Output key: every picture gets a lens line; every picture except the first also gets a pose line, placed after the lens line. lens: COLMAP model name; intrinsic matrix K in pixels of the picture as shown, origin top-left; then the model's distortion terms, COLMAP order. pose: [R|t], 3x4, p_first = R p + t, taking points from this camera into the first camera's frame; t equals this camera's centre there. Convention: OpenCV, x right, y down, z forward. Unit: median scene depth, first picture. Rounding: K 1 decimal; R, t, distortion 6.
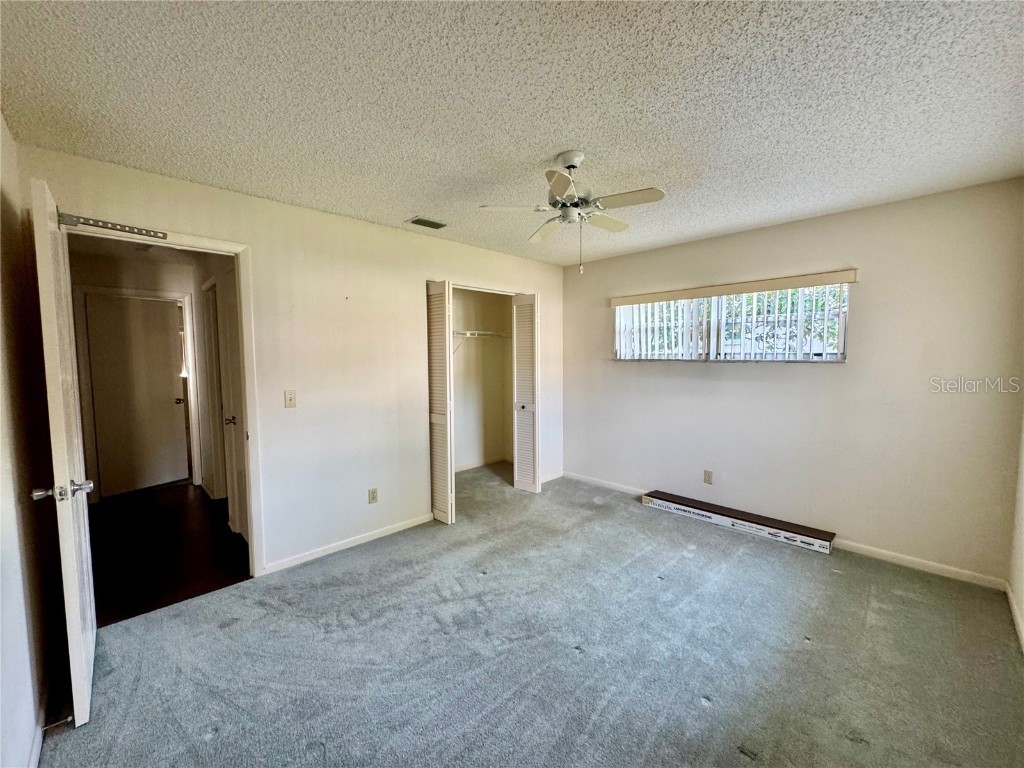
lens RADIAL K [[409.8, 0, 512.0], [0, 409.8, 384.0], [0, 0, 1]] dist [-0.003476, -0.000011]
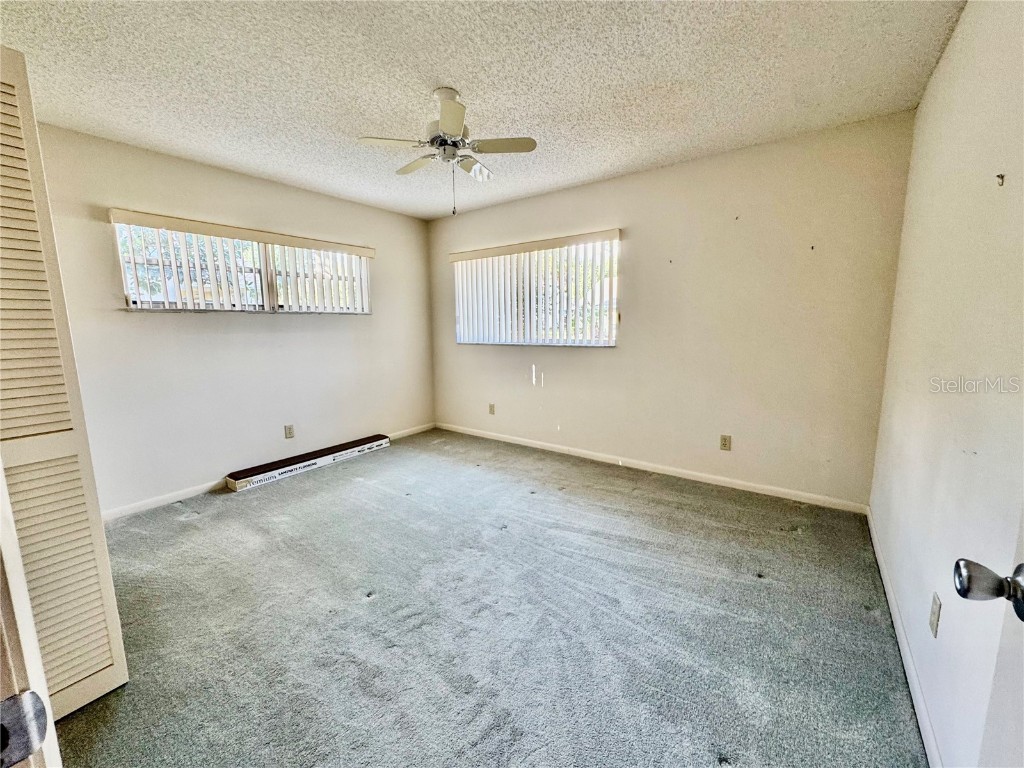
lens RADIAL K [[409.8, 0, 512.0], [0, 409.8, 384.0], [0, 0, 1]] dist [-0.003476, -0.000011]
pose [[-0.159238, -0.137615, 0.977602, -0.621187], [0.083988, 0.984759, 0.152303, 0.009795], [-0.983661, 0.106359, -0.145253, 0.672137]]
